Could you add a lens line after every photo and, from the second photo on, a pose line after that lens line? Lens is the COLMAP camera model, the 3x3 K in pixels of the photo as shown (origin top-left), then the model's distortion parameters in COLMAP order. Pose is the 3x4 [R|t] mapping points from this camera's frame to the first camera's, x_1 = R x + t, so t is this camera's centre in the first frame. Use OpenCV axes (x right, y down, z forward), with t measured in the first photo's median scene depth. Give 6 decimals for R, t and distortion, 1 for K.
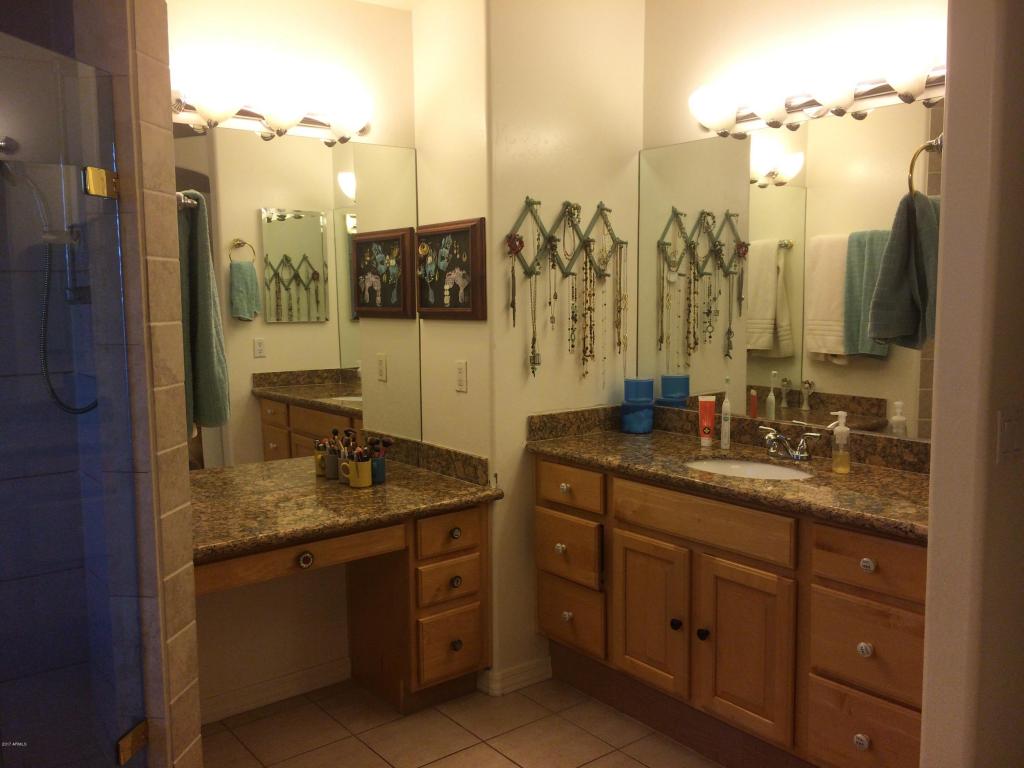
lens RADIAL K [[883.1, 0, 512.0], [0, 883.1, 384.0], [0, 0, 1]] dist [0.106051, -0.125637]
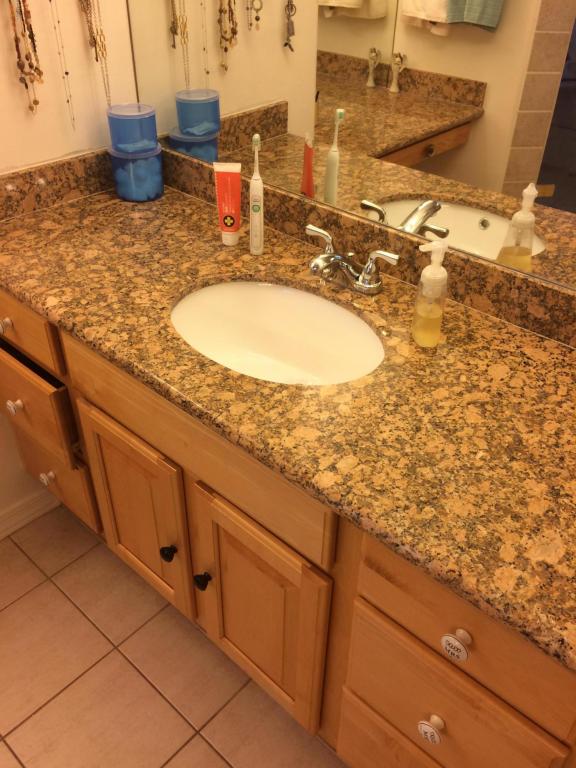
lens RADIAL K [[672.3, 0, 288.0], [0, 672.3, 384.0], [0, 0, 1]] dist [0.099454, -0.165093]
pose [[0.985399, -0.078058, 0.151311, 0.155319], [-0.008307, 0.865612, 0.500646, -0.074019], [-0.170056, -0.494594, 0.852325, 0.461680]]
